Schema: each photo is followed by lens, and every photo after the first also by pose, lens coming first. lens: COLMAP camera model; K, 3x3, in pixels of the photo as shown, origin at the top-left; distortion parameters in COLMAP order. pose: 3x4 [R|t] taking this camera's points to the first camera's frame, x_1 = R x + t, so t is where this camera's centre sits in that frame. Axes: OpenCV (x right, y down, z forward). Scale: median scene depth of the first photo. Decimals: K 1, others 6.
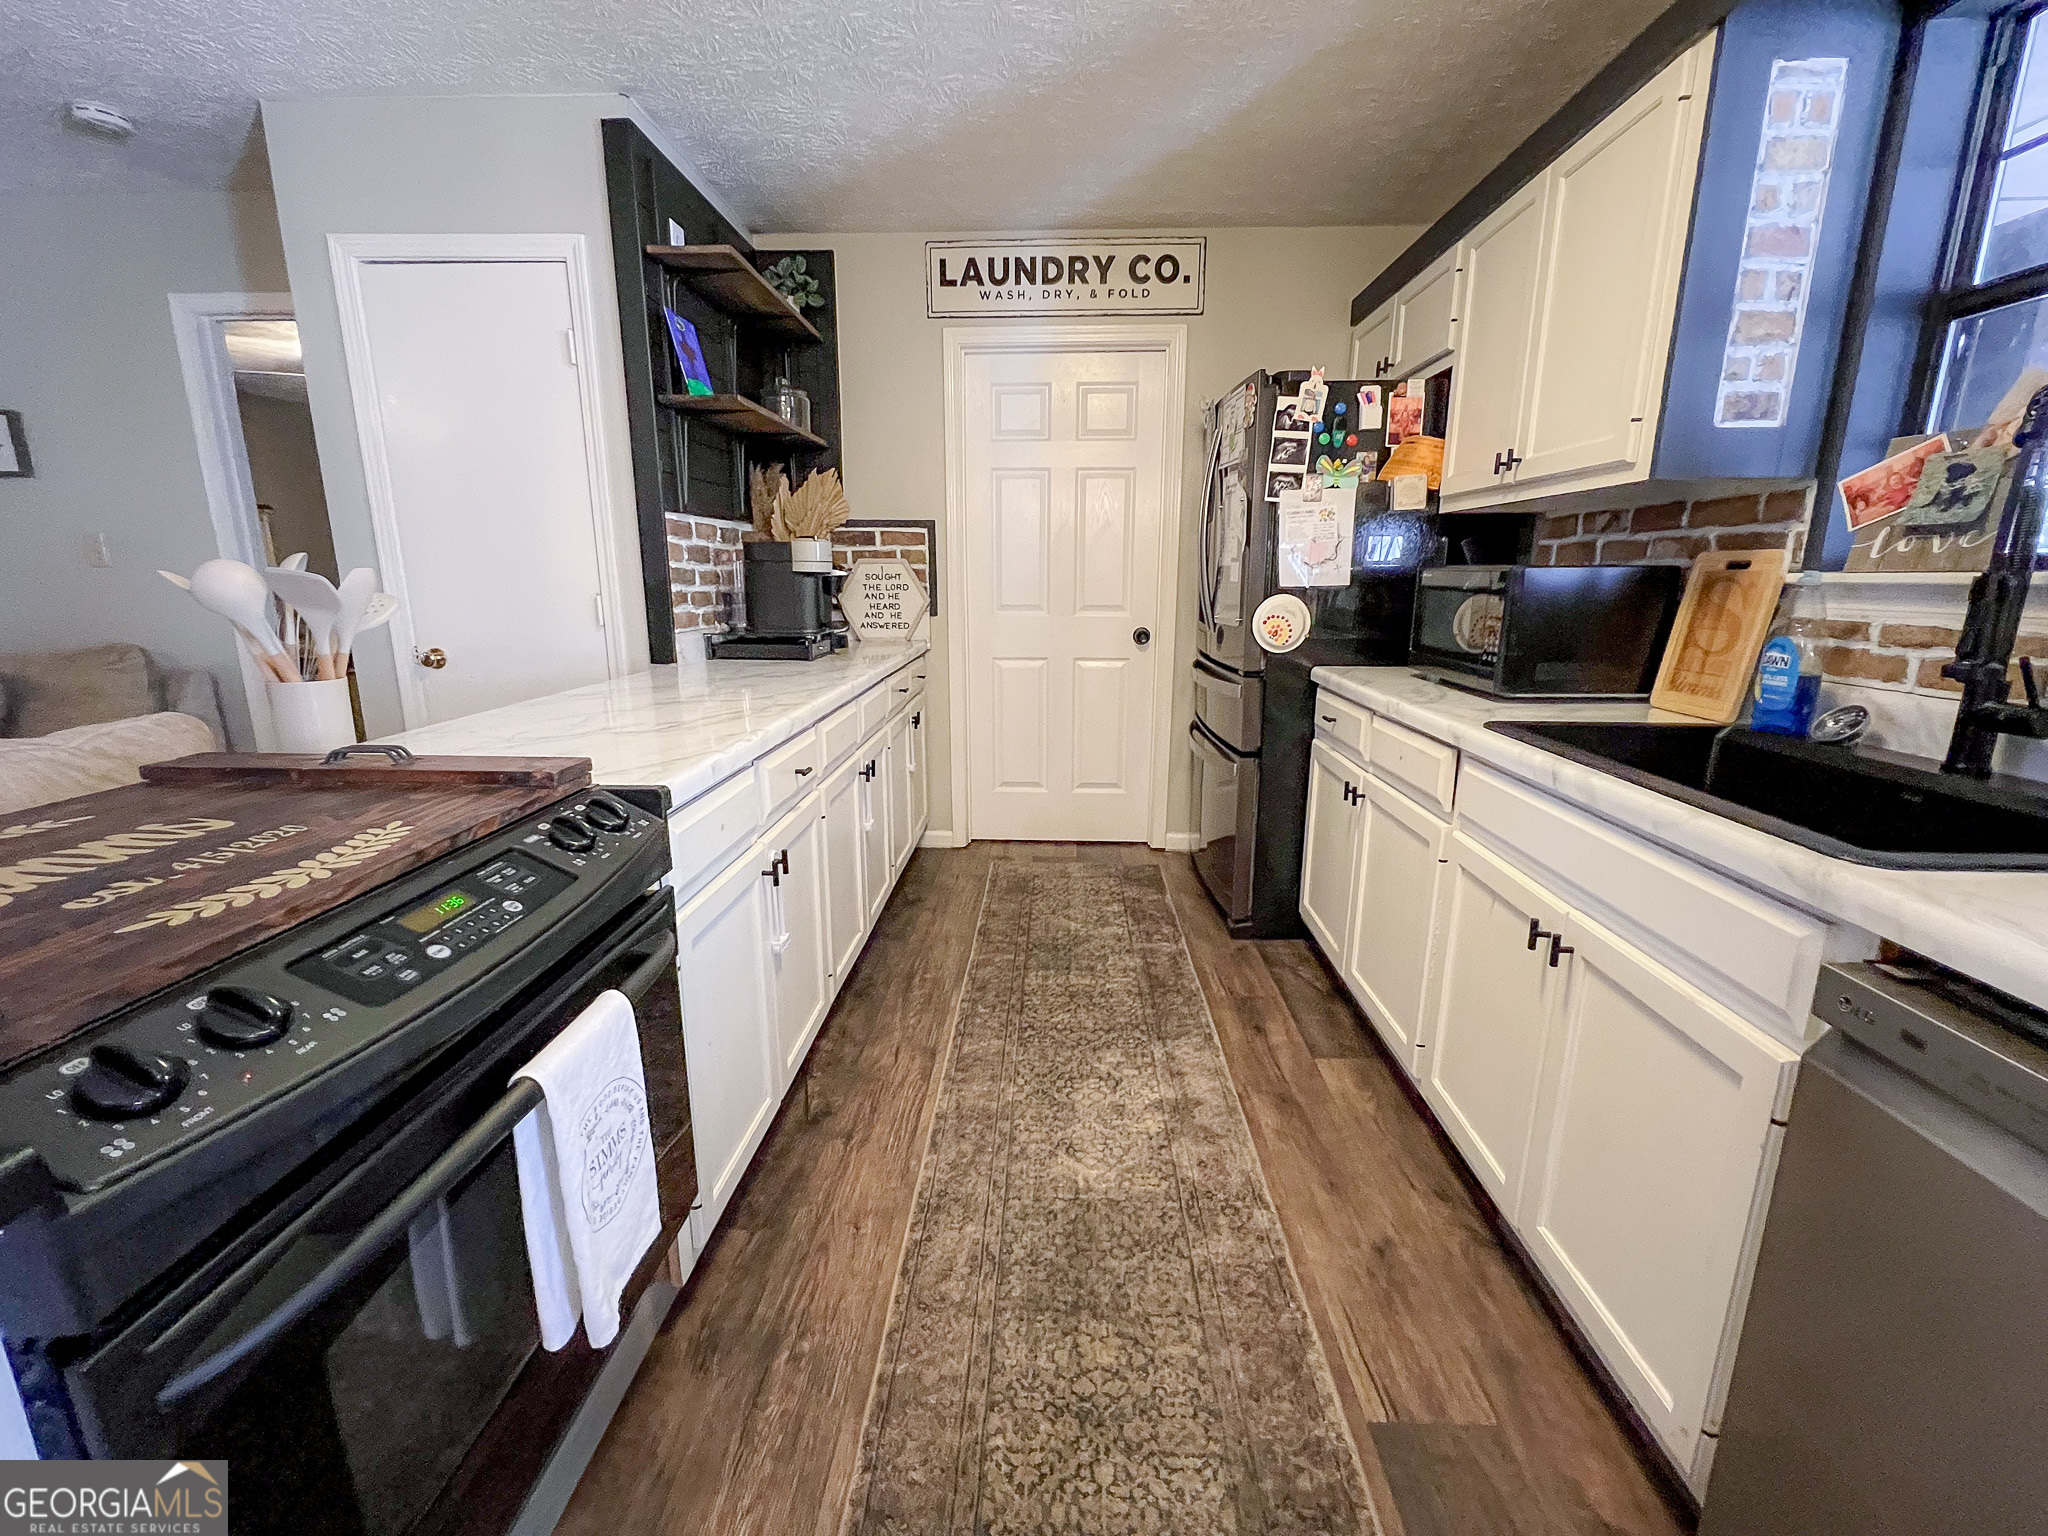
lens RADIAL K [[865.4, 0, 1025.0], [0, 865.4, 771.2], [0, 0, 1]] dist [-0.001321, 0.000439]
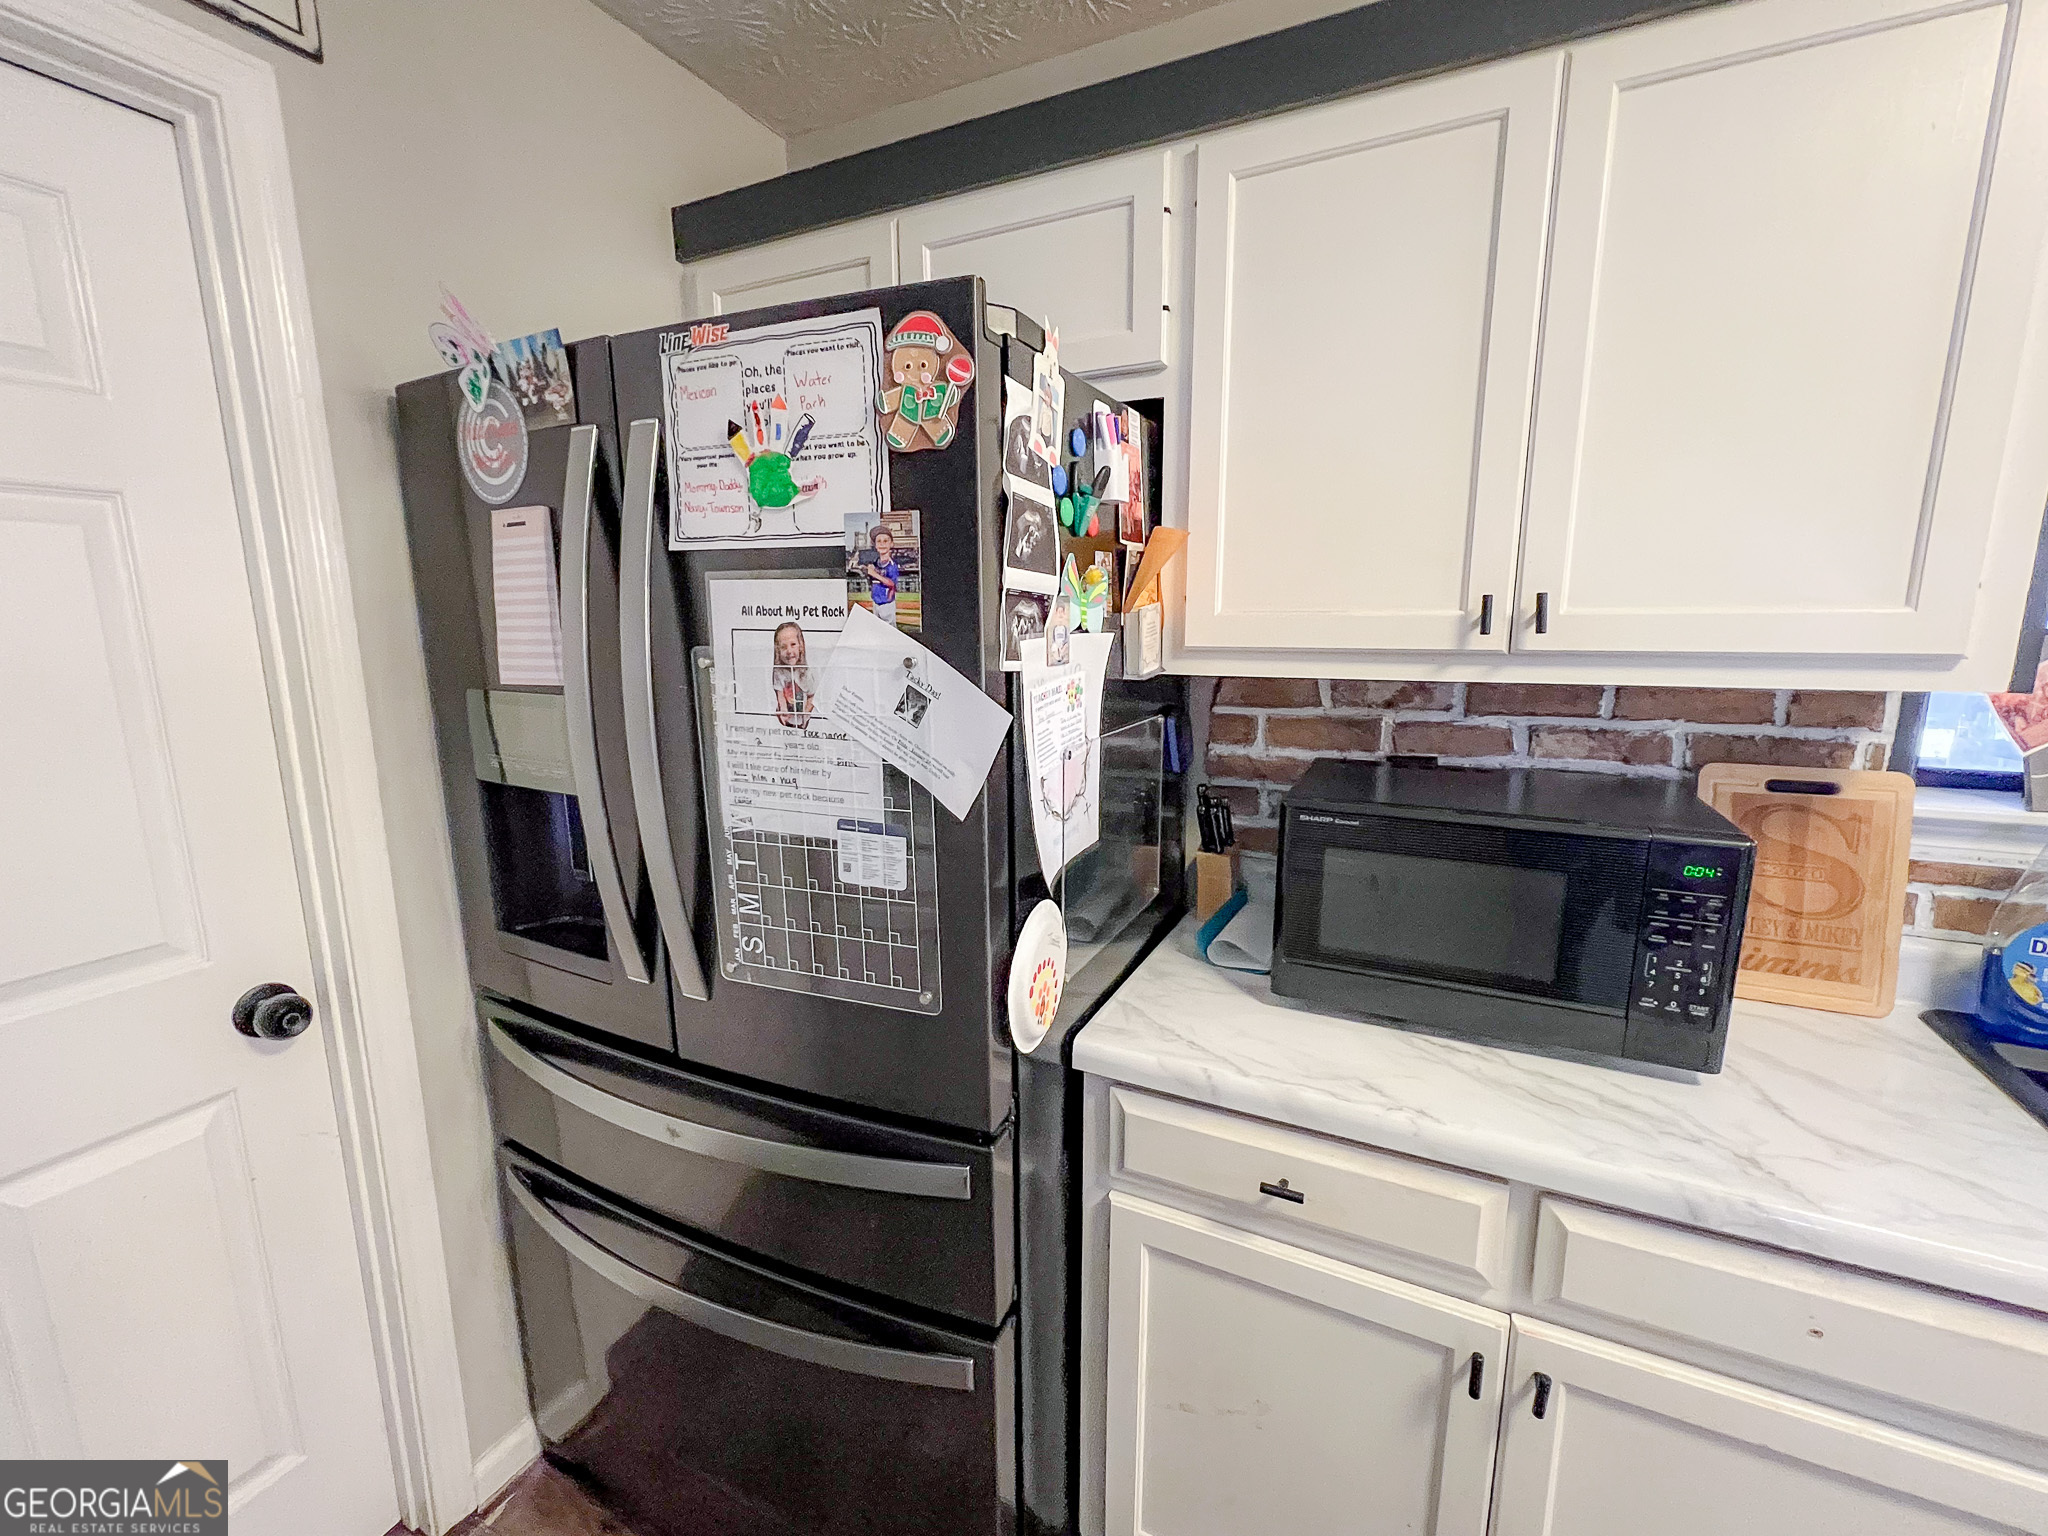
lens RADIAL K [[859.4, 0, 1025.3], [0, 859.4, 770.6], [0, 0, 1]] dist [-0.001916, 0.000561]
pose [[0.404546, -0.168666, 0.898829, -0.037551], [0.213851, 0.973043, 0.086342, -0.322826], [-0.889163, 0.157286, 0.429710, 0.911071]]
